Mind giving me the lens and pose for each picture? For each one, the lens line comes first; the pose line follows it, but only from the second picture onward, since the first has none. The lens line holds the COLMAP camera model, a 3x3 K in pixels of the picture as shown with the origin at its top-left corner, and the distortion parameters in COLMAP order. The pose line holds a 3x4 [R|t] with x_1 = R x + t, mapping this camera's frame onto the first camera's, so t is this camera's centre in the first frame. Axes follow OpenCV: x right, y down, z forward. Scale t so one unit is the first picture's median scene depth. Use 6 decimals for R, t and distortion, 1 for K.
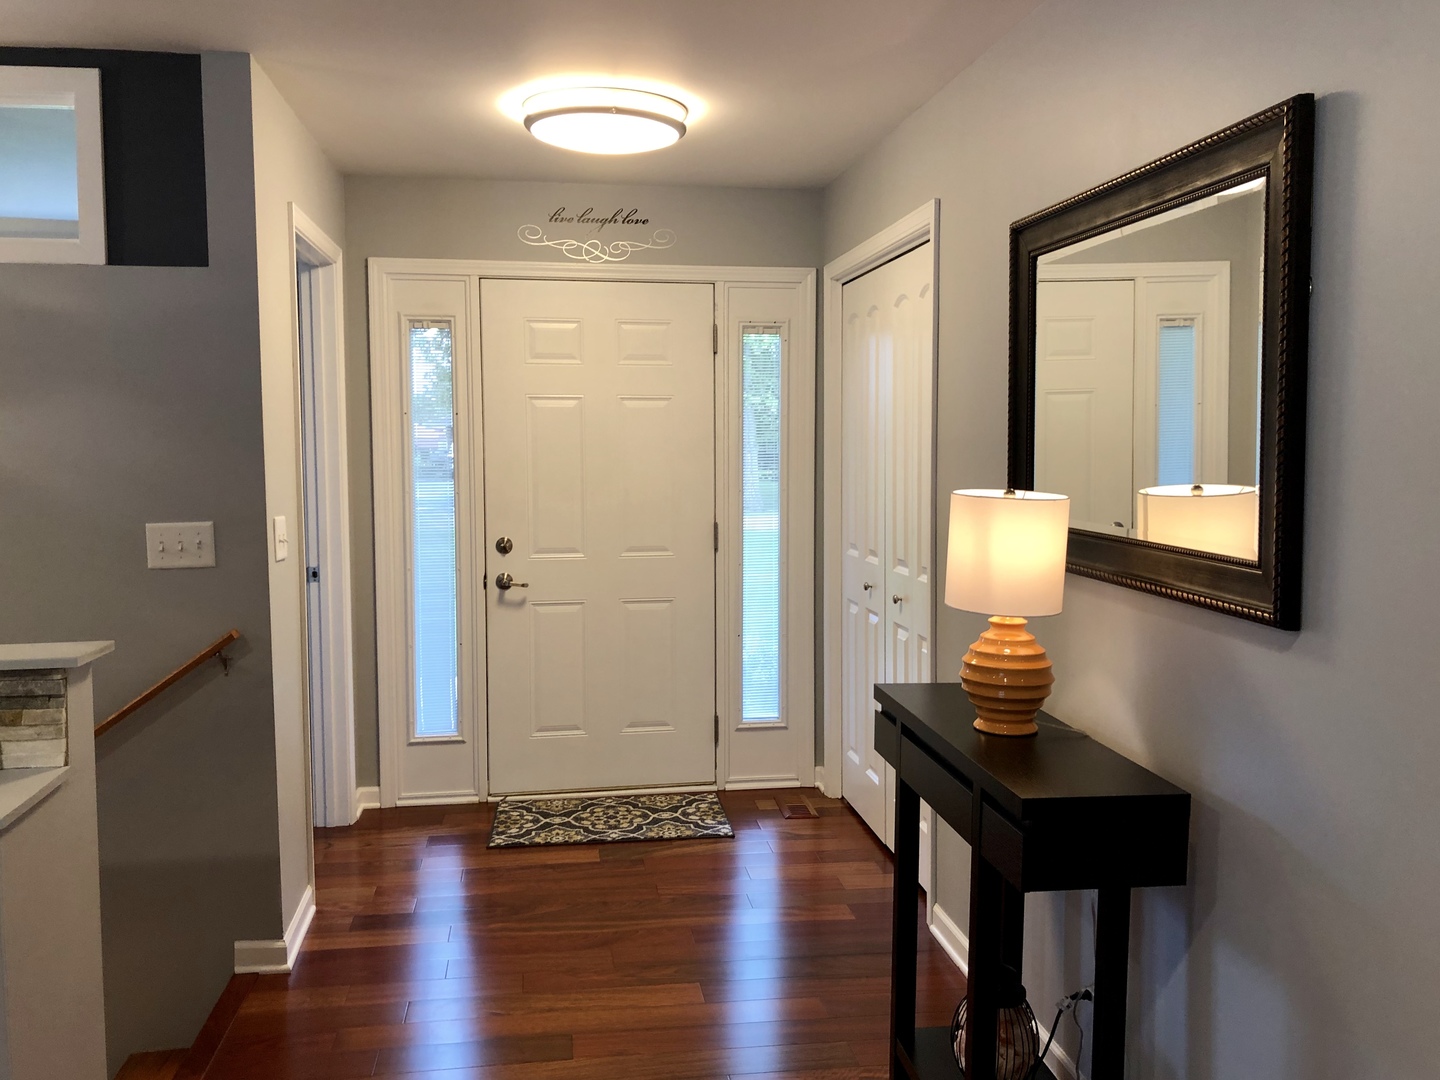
lens RADIAL K [[1176.5, 0, 742.7], [0, 1176.5, 543.7], [0, 0, 1]] dist [-0.008043, -0.005908]
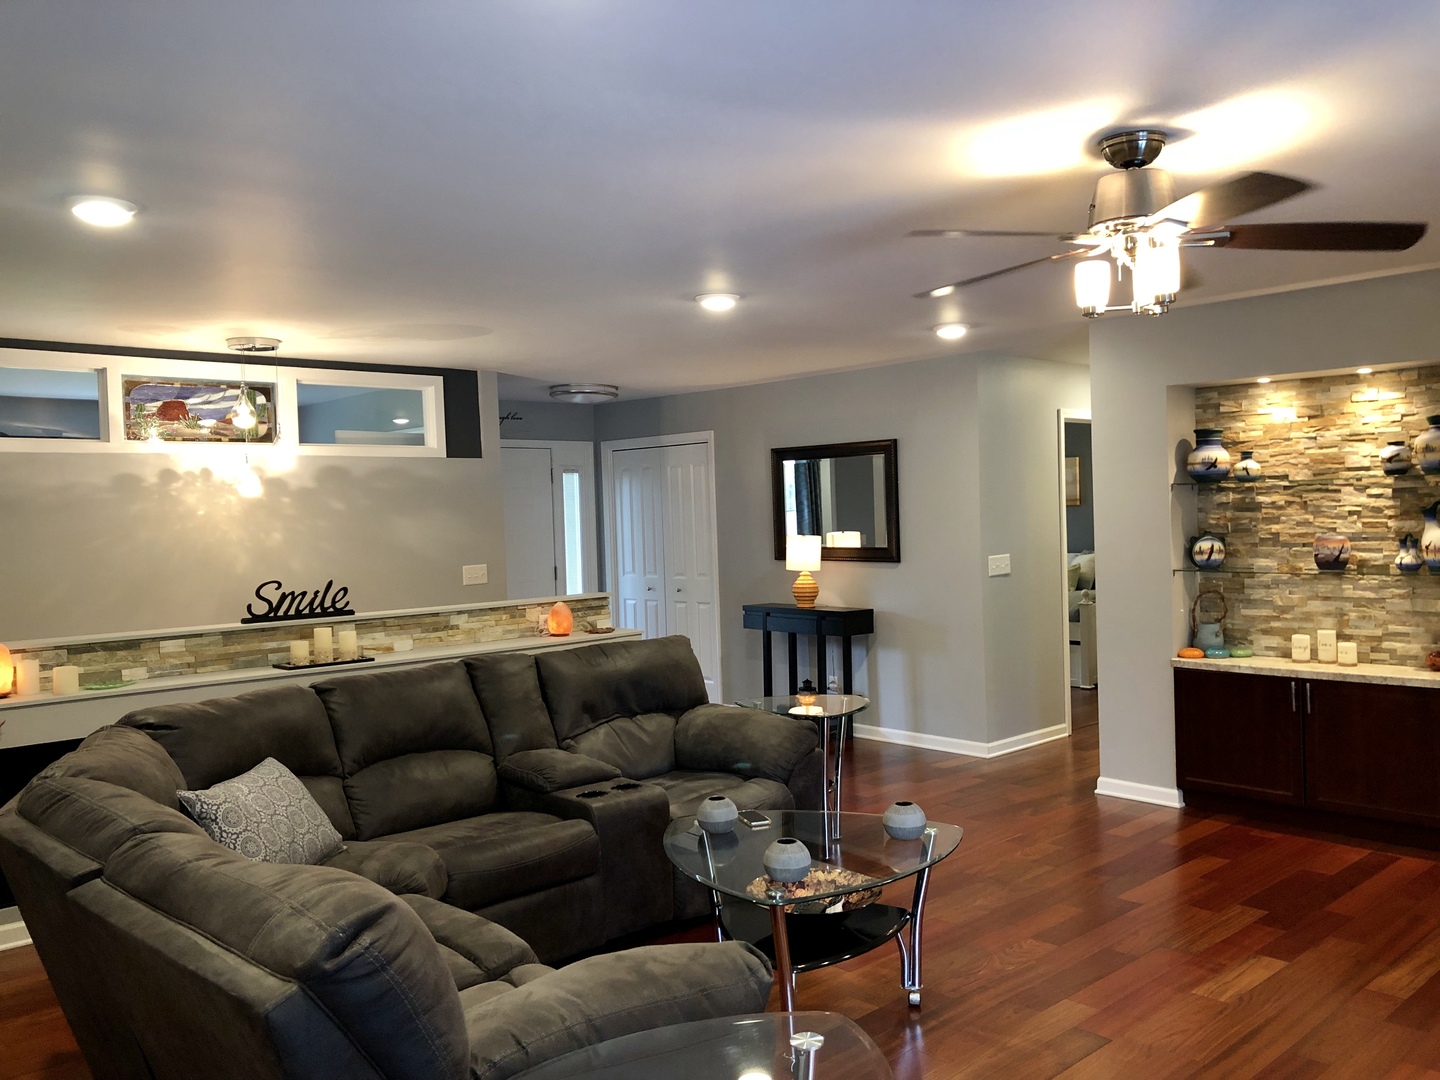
lens RADIAL K [[1176.5, 0, 742.7], [0, 1176.5, 543.7], [0, 0, 1]] dist [-0.008043, -0.005908]
pose [[0.820429, -0.040451, 0.570315, -1.499946], [0.080517, 0.995728, -0.045204, 0.096116], [-0.566050, 0.083006, 0.820181, -1.351409]]
